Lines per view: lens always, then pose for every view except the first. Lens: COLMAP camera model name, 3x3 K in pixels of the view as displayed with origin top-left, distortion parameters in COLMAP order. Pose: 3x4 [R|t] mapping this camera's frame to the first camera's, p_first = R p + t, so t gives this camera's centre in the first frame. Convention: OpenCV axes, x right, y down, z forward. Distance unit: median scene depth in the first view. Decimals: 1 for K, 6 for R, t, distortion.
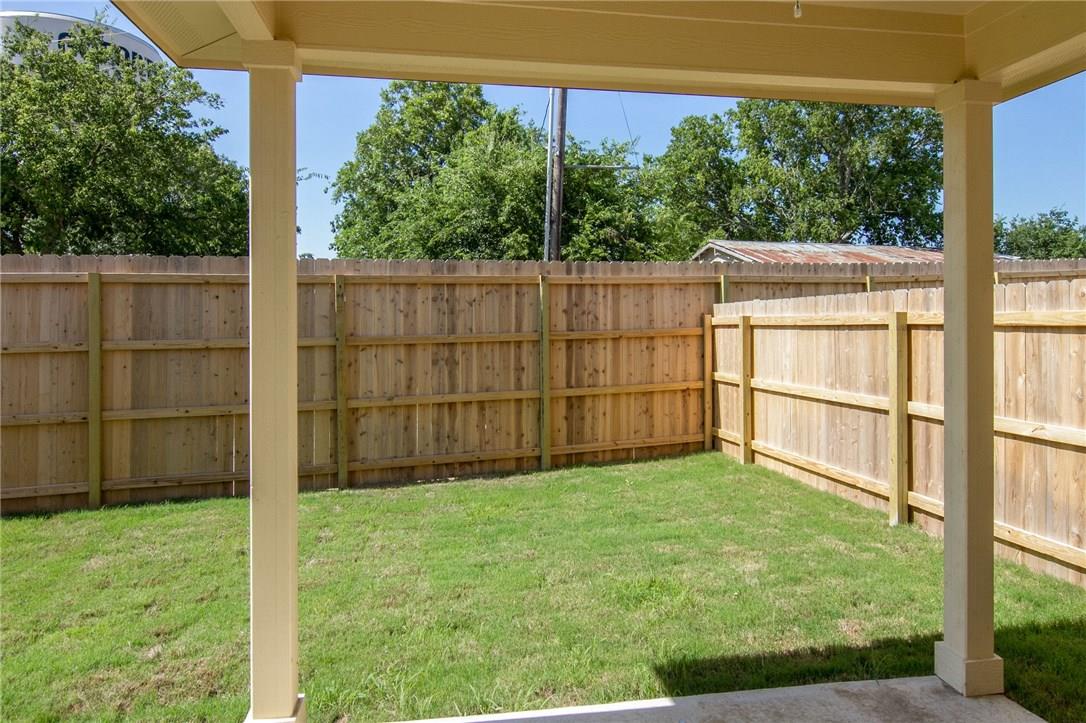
lens RADIAL K [[702.7, 0, 544.7], [0, 702.7, 317.6], [0, 0, 1]] dist [-0.009138, -0.004377]
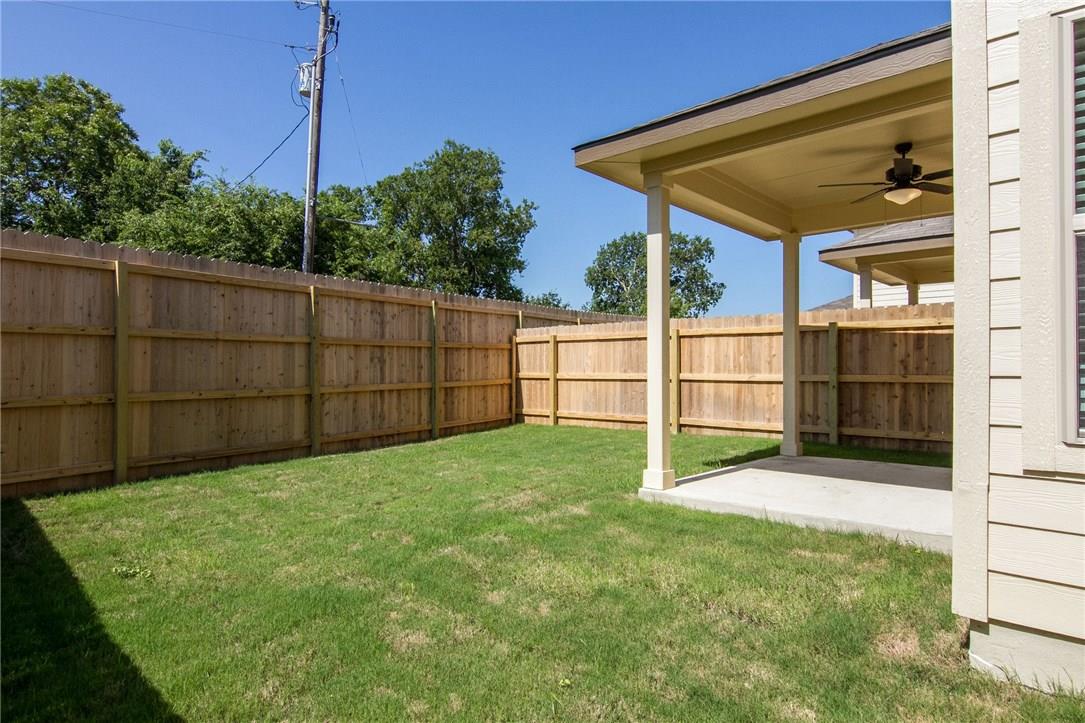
lens RADIAL K [[608.9, 0, 542.5], [0, 608.9, 361.5], [0, 0, 1]] dist [0.002305, -0.014076]
pose [[0.784165, 0.018083, 0.620289, -0.618513], [-0.012779, 0.999834, -0.012992, 0.078342], [-0.620421, 0.002261, 0.784266, -0.097442]]
